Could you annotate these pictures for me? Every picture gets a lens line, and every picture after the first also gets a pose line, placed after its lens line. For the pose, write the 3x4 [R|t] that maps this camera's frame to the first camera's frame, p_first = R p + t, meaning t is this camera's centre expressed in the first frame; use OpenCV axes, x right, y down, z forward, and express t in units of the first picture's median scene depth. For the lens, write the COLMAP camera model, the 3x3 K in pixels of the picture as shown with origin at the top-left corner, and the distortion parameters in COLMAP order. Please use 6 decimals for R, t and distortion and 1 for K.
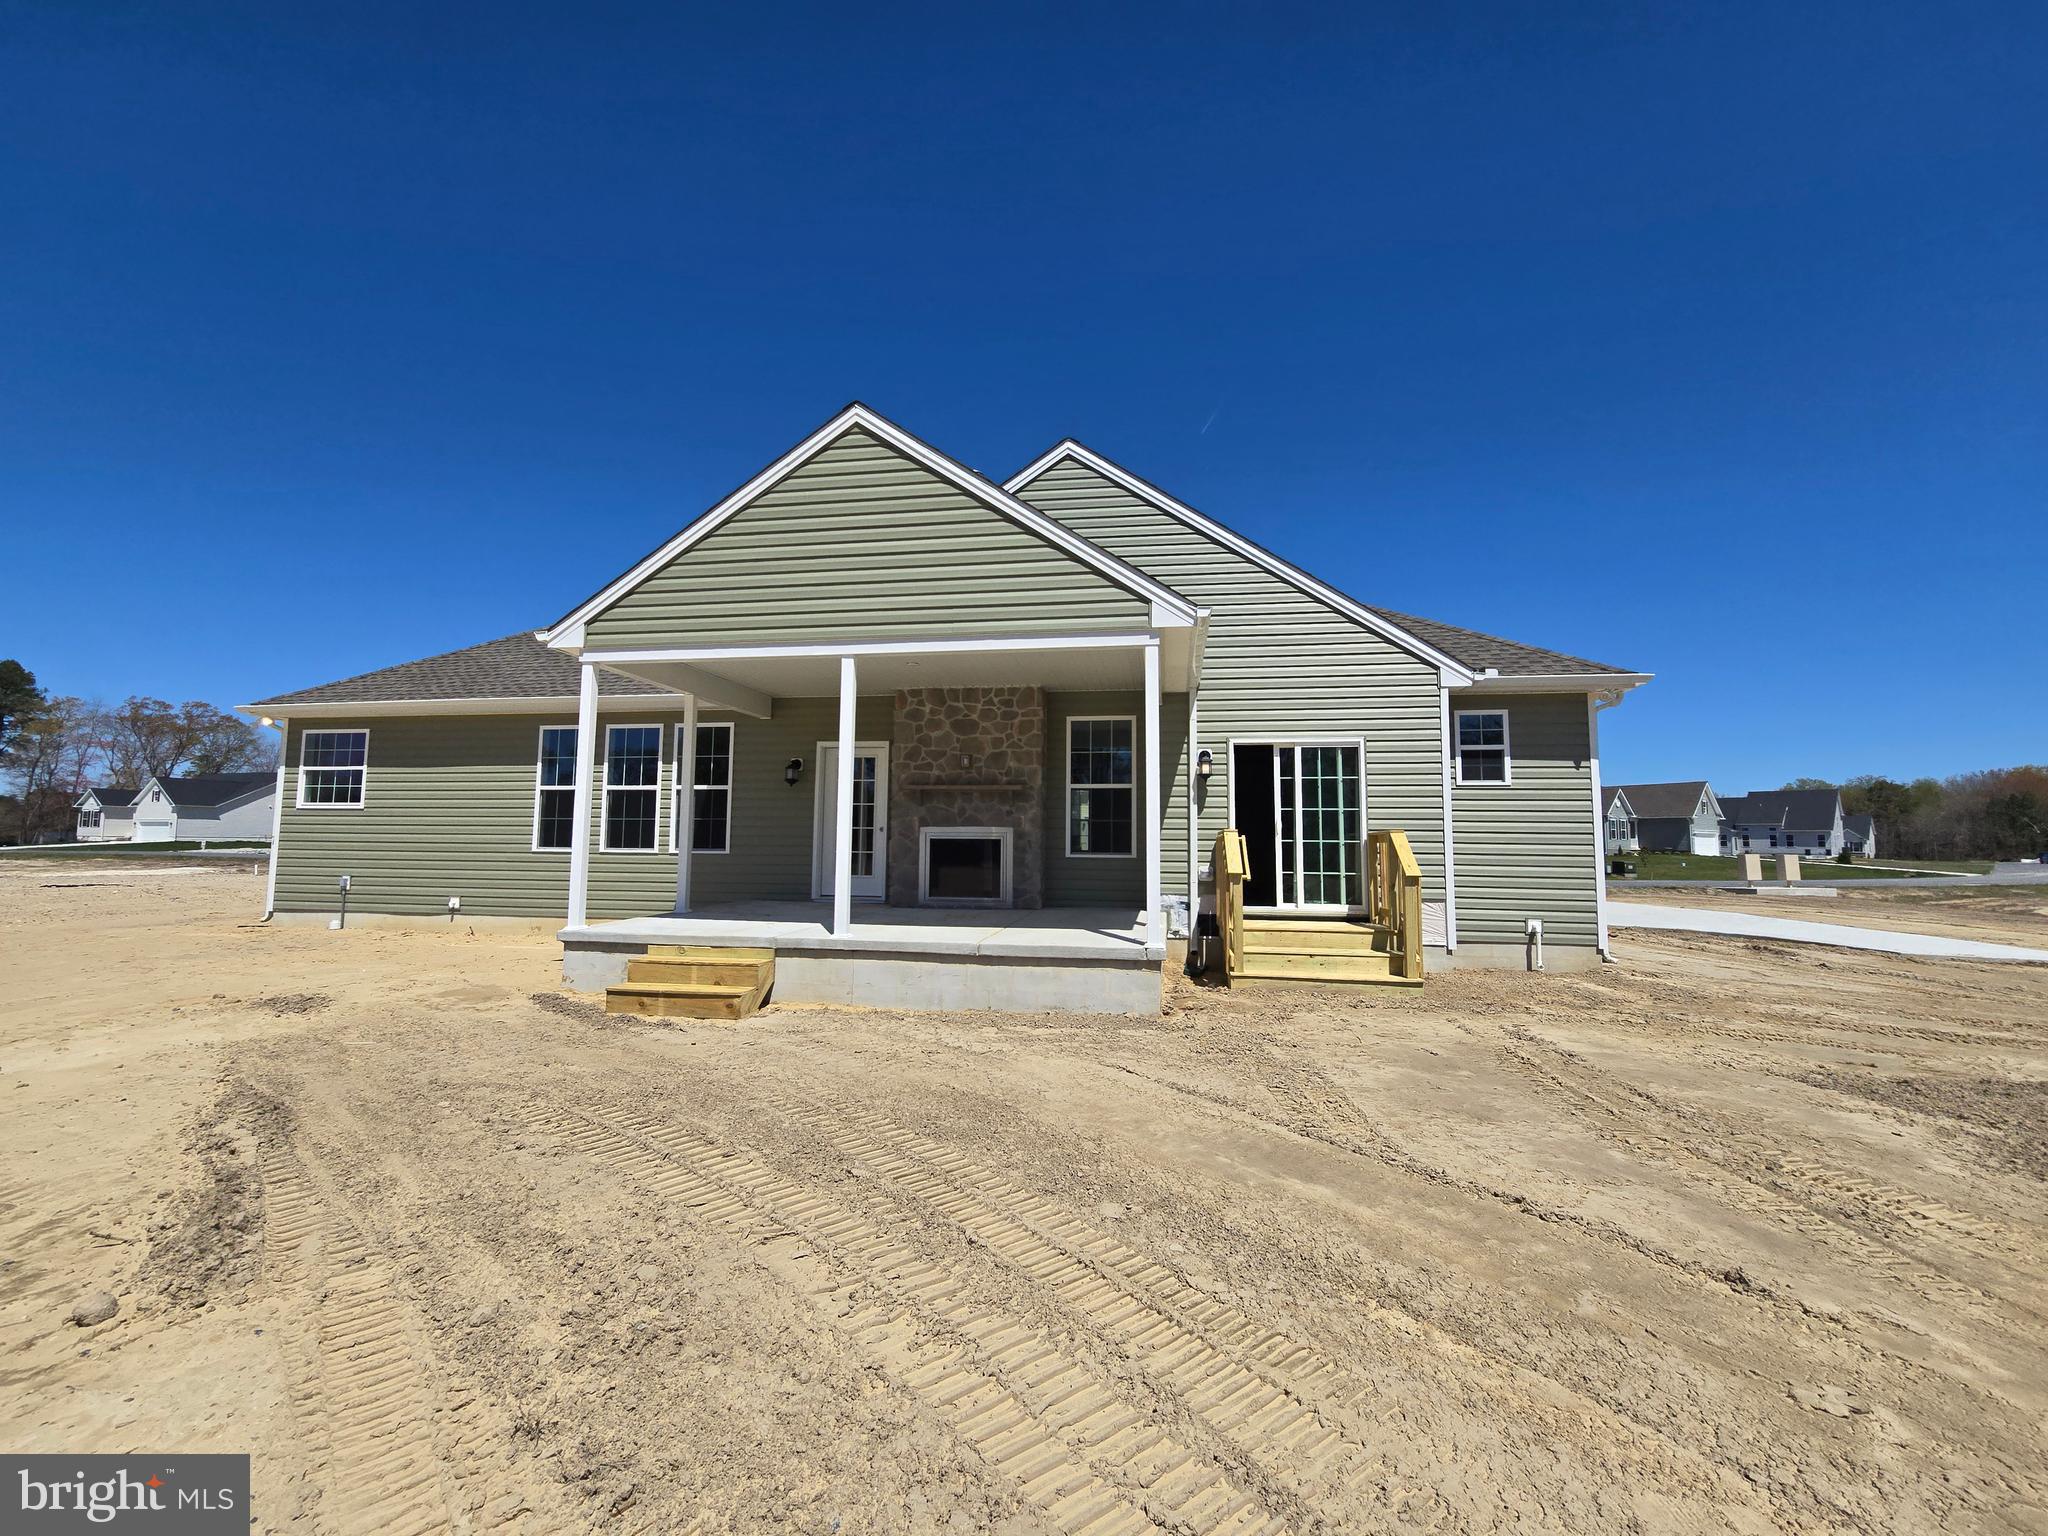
lens RADIAL K [[844.0, 0, 1029.3], [0, 844.0, 761.4], [0, 0, 1]] dist [-0.004547, 0.003715]
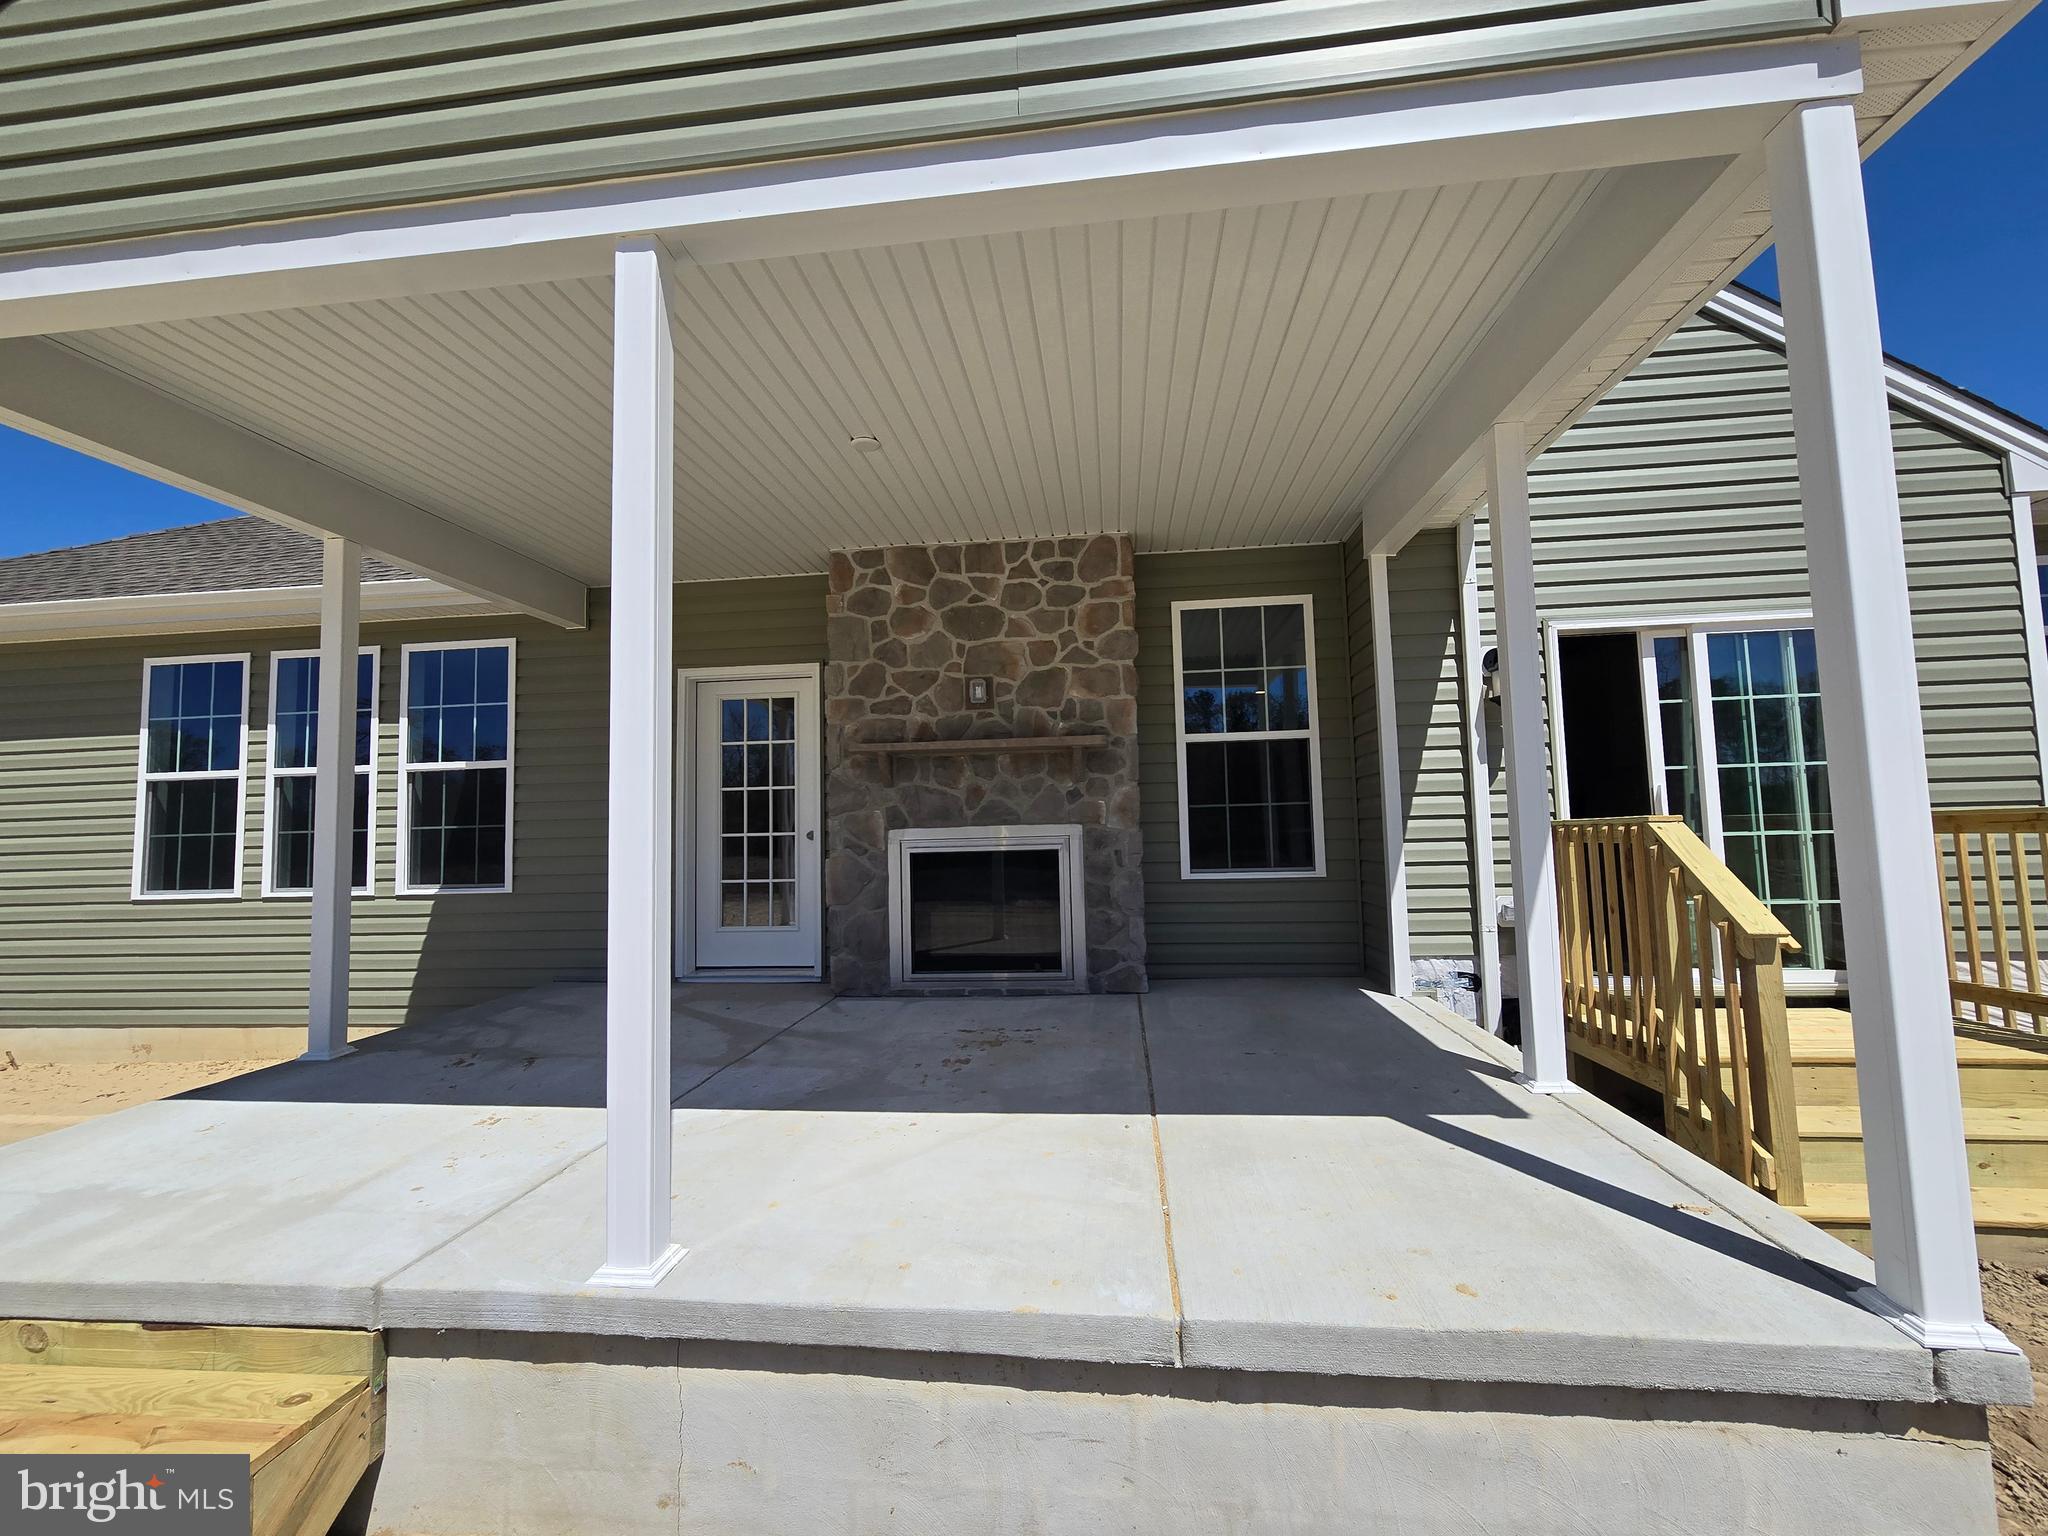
lens RADIAL K [[844.0, 0, 1023.4], [0, 844.0, 773.5], [0, 0, 1]] dist [-0.004547, 0.003715]
pose [[0.997963, -0.029270, 0.056677, -0.078944], [0.027821, 0.999270, 0.026197, 0.035032], [-0.057403, -0.024567, 0.998049, 0.514629]]
